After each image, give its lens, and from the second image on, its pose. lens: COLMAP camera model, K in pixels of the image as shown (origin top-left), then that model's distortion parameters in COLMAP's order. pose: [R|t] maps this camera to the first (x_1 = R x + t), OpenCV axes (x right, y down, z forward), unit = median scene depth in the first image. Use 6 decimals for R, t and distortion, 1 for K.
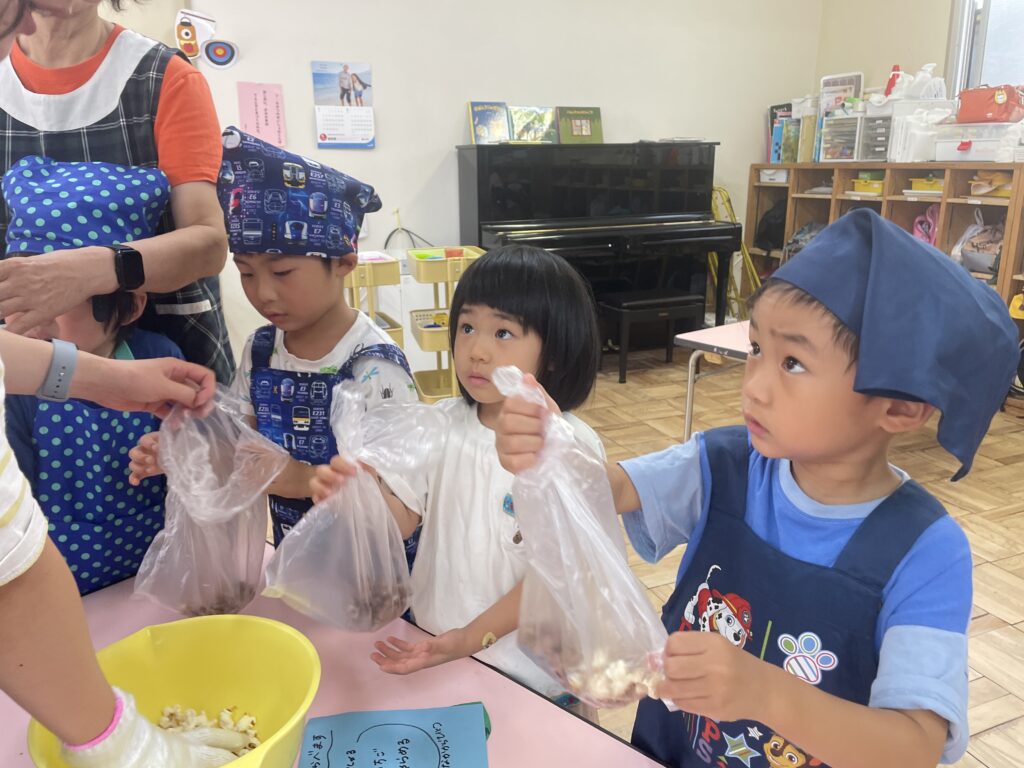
lens RADIAL K [[764.7, 0, 505.3], [0, 764.7, 381.8], [0, 0, 1]] dist [0.070067, -0.091804]
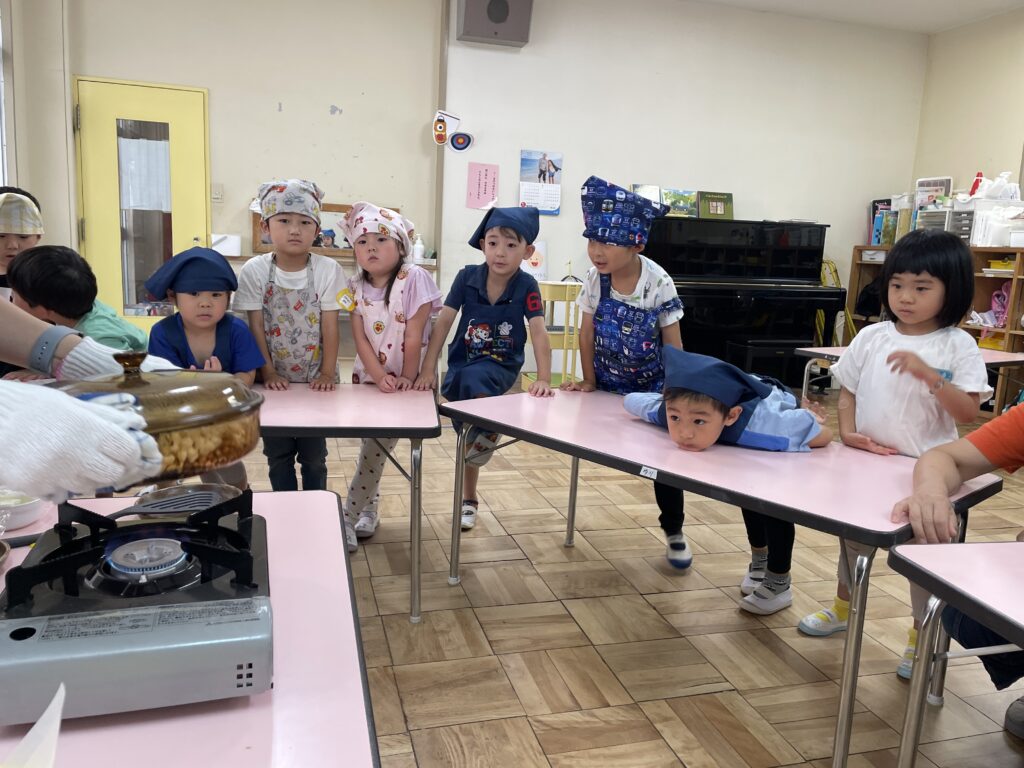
lens RADIAL K [[764.7, 0, 506.6], [0, 764.7, 376.6], [0, 0, 1]] dist [0.070067, -0.091804]
pose [[0.992091, 0.073350, -0.101858, -0.098951], [-0.084614, 0.990204, -0.111071, 0.119806], [0.092713, 0.118811, 0.988579, -0.263452]]
